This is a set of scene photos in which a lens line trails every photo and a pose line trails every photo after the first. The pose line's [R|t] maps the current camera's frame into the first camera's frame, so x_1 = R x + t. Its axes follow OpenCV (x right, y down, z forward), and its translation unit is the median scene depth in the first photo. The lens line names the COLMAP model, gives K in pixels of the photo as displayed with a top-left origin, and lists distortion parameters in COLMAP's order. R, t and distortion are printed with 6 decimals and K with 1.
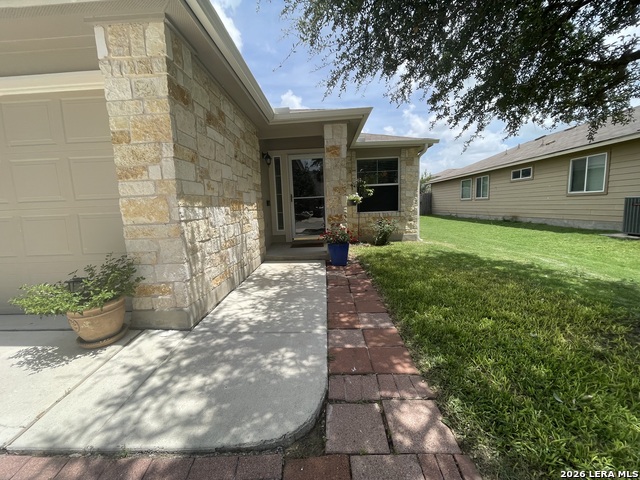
lens RADIAL K [[253.9, 0, 320.0], [0, 253.9, 240.0], [0, 0, 1]] dist [-0.028835, 0.000099]
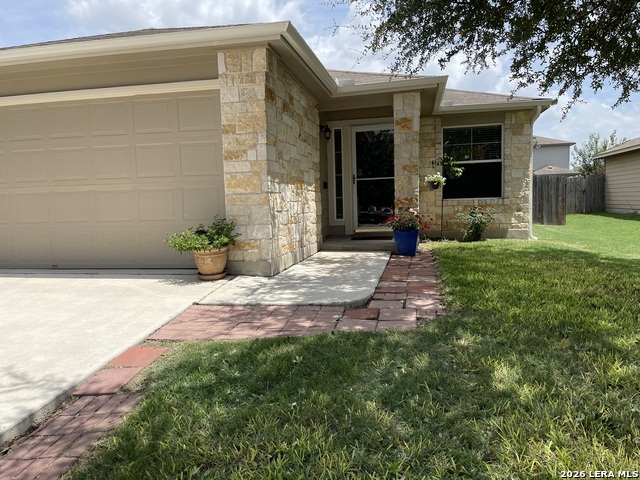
lens RADIAL K [[479.3, 0, 320.0], [0, 479.3, 240.0], [0, 0, 1]] dist [0.006286, 0.001420]
pose [[0.983771, 0.021909, -0.178087, 0.079661], [-0.030991, 0.998348, -0.048375, 0.146973], [0.176733, 0.053109, 0.982825, -0.710717]]
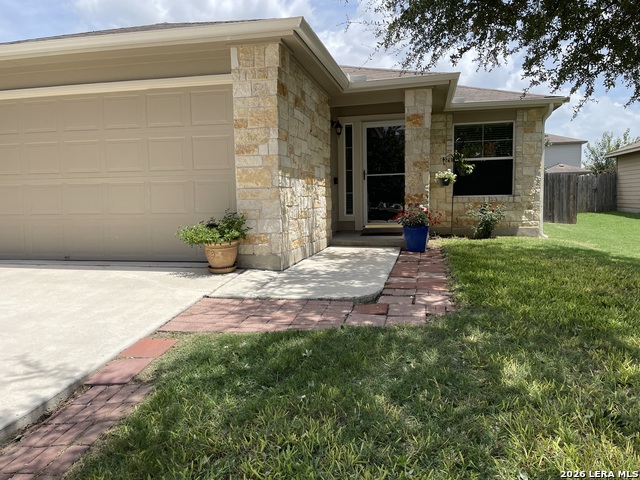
lens RADIAL K [[480.5, 0, 323.0], [0, 480.5, 233.5], [0, 0, 1]] dist [0.005680, -0.000486]
pose [[0.981157, 0.033995, -0.190197, 0.077953], [-0.044715, 0.997627, -0.052354, 0.149173], [0.187966, 0.059872, 0.980349, -0.717916]]
